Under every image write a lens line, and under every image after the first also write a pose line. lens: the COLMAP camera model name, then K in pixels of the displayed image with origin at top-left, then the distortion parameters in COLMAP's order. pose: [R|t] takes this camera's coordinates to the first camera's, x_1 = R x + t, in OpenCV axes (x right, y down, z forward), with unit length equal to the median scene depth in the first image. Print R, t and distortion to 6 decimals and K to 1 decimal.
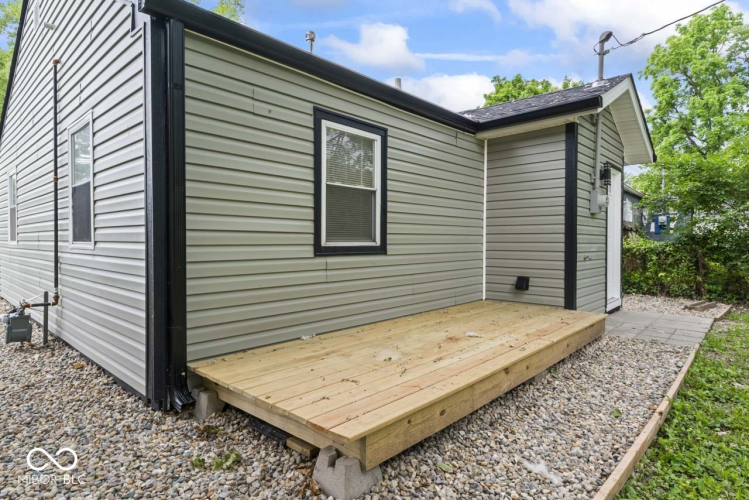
lens RADIAL K [[422.5, 0, 374.5], [0, 422.5, 250.0], [0, 0, 1]] dist [0.000315, 0.000005]
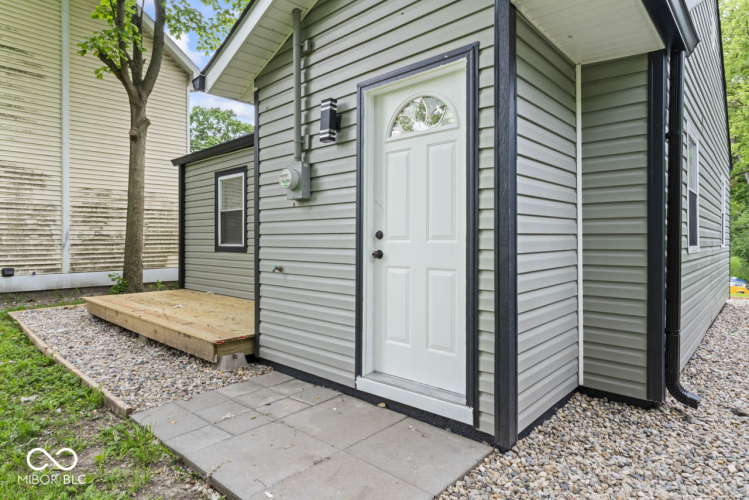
lens RADIAL K [[422.5, 0, 374.5], [0, 422.5, 250.0], [0, 0, 1]] dist [0.000315, 0.000005]
pose [[0.002975, 0.022717, -0.999738, 1.693314], [-0.016726, 0.999603, 0.022664, -0.044137], [0.999856, 0.016654, 0.003353, 1.646121]]
